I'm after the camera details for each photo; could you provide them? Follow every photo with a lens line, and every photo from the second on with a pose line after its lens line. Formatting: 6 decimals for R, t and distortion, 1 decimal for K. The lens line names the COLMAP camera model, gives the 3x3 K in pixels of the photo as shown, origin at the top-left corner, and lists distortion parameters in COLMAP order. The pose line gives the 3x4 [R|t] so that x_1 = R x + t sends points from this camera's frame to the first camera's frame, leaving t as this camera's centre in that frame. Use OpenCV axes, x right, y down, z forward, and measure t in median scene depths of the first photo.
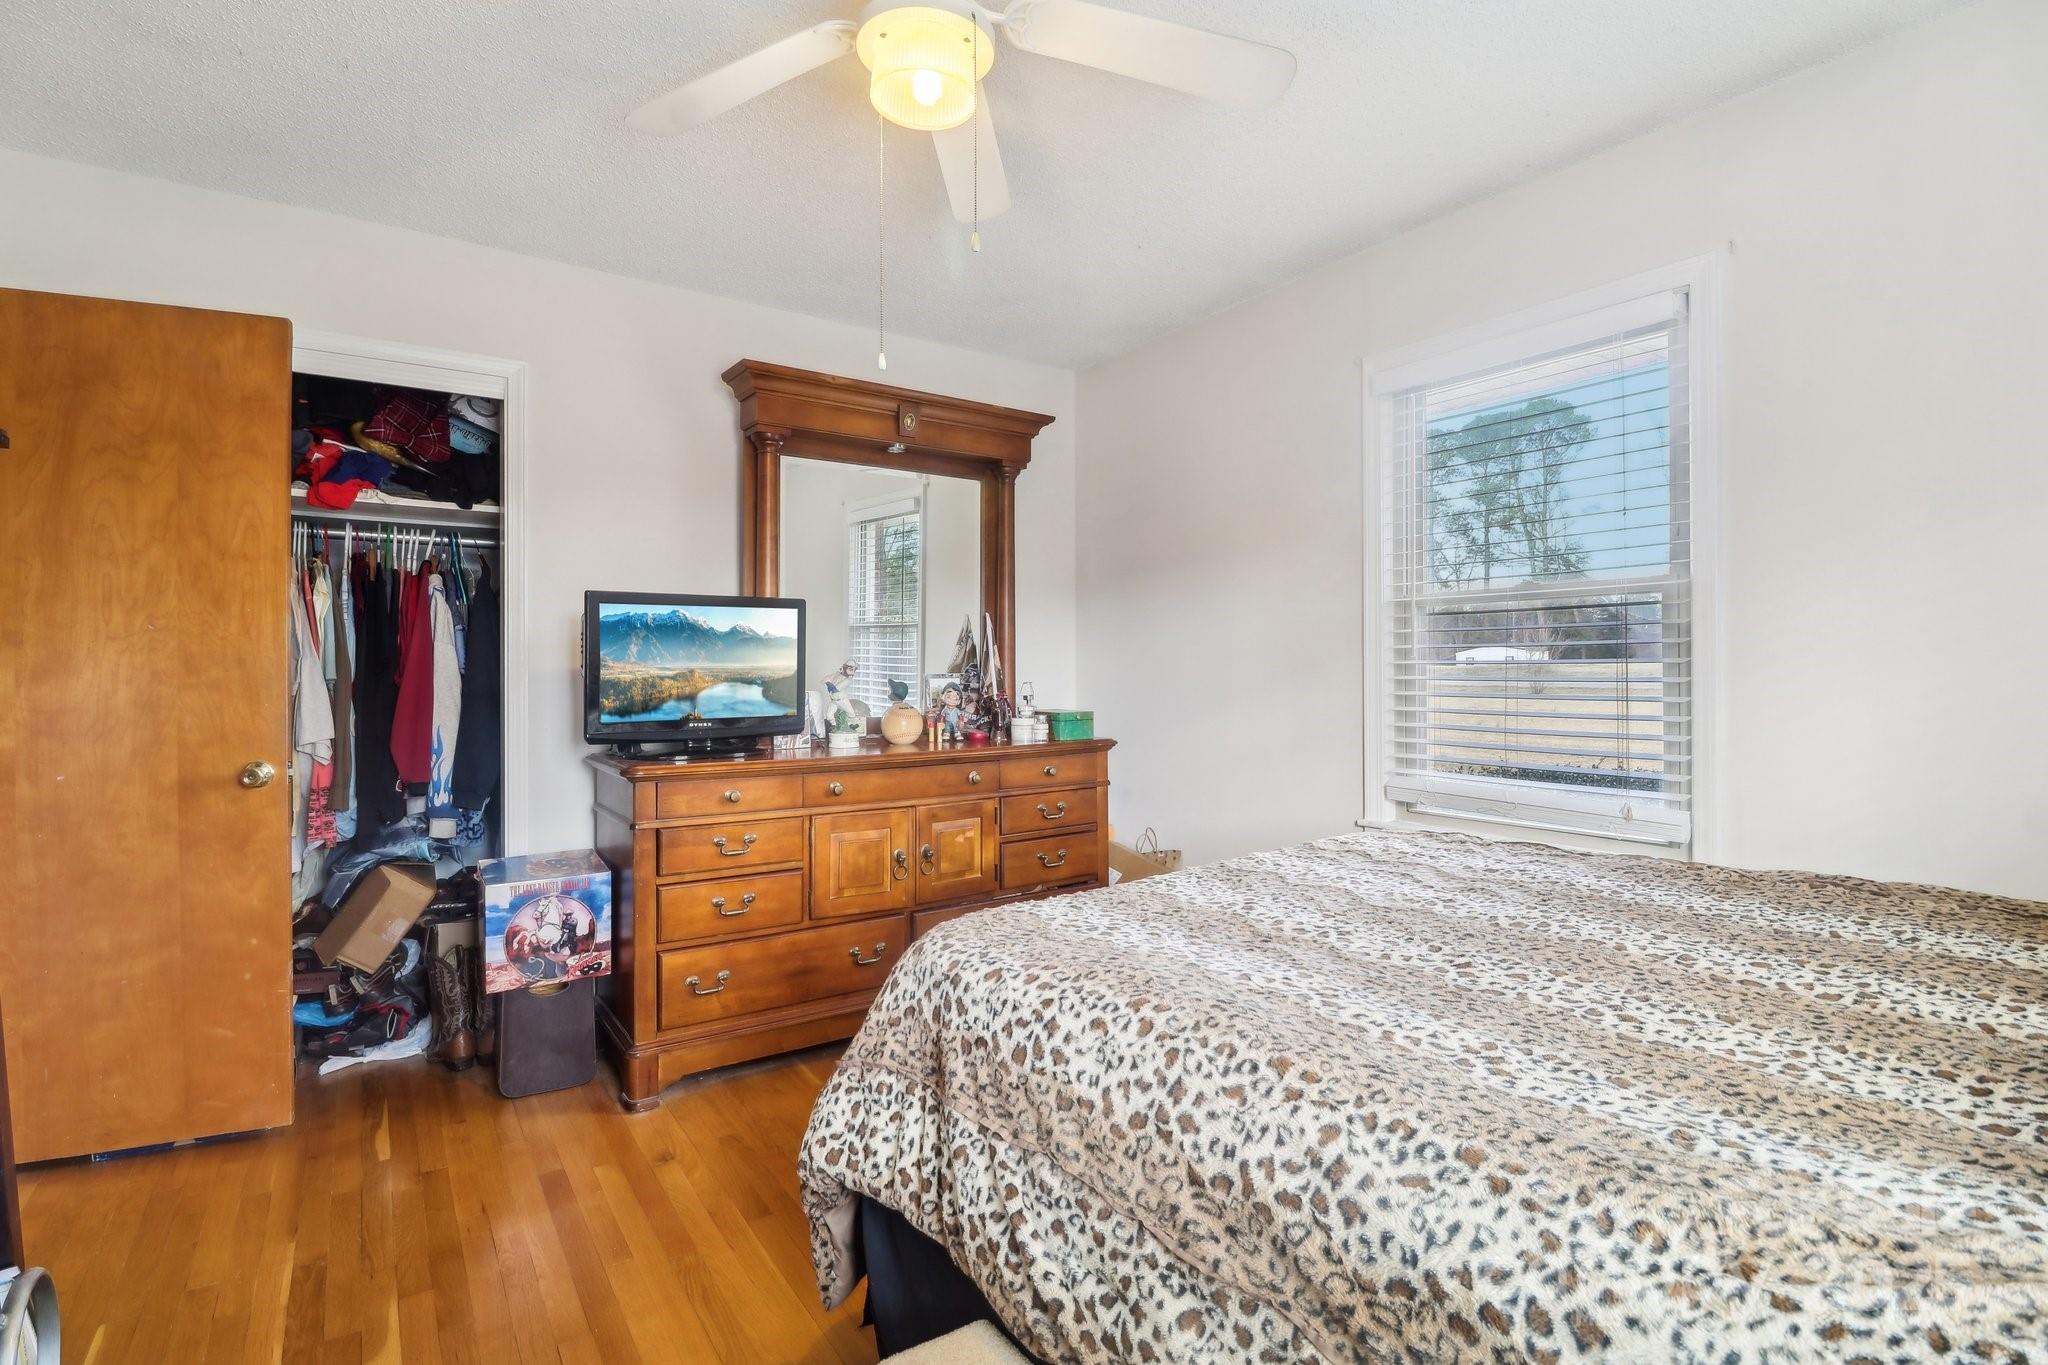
lens RADIAL K [[977.7, 0, 1015.0], [0, 977.7, 668.9], [0, 0, 1]] dist [0.019751, -0.004774]
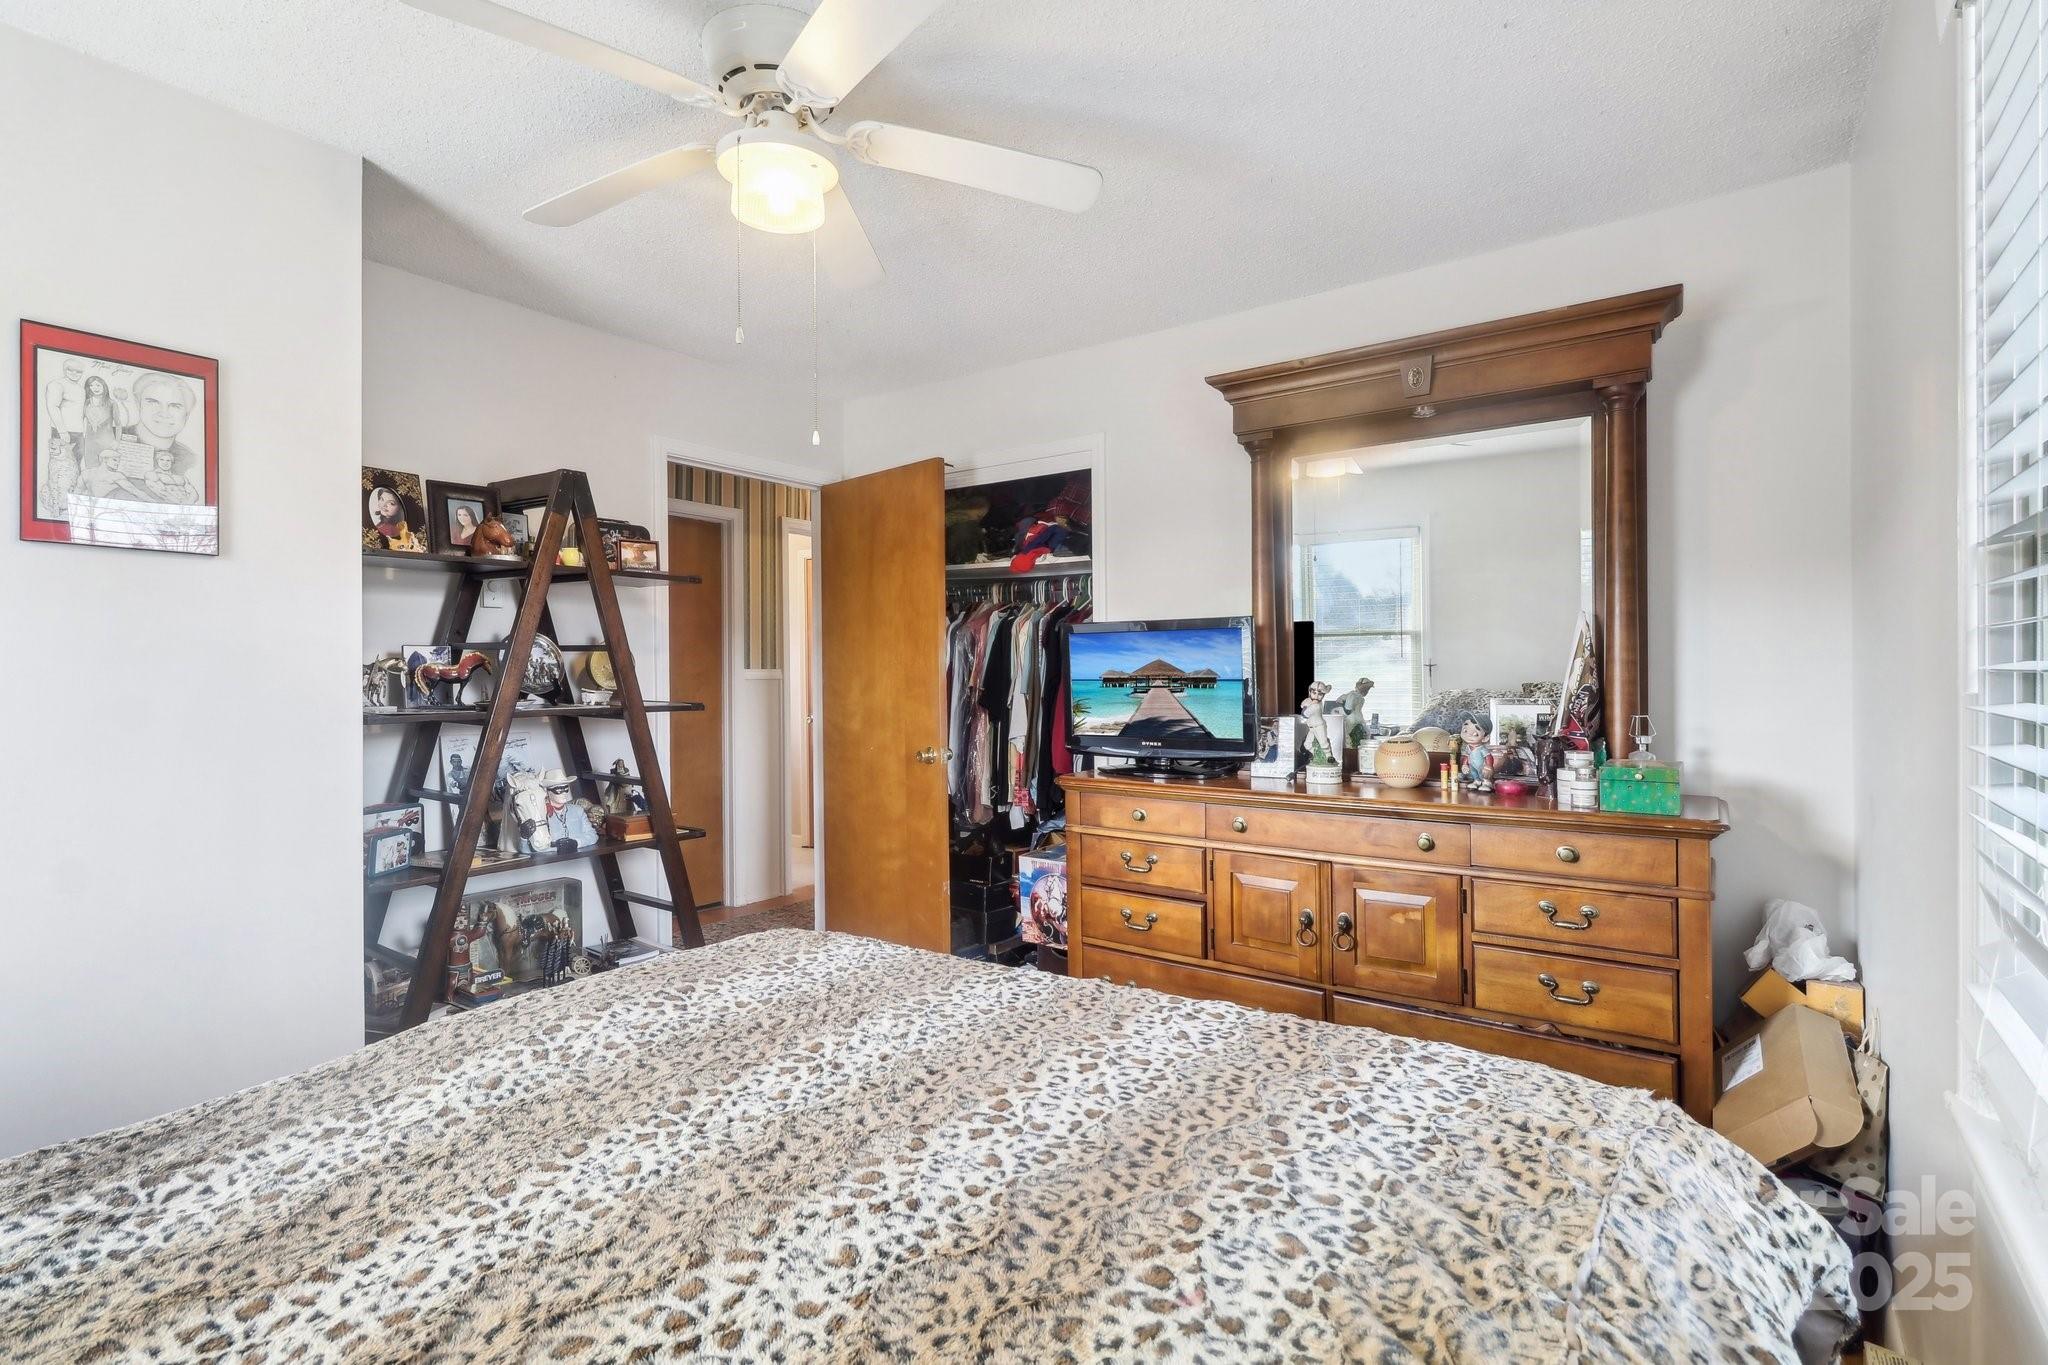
lens RADIAL K [[977.7, 0, 1021.3], [0, 977.7, 678.9], [0, 0, 1]] dist [0.019751, -0.004774]
pose [[0.347332, 0.003595, -0.937735, 0.609590], [0.001837, 0.999988, 0.004514, -0.016767], [0.937740, -0.003291, 0.347322, 0.508292]]
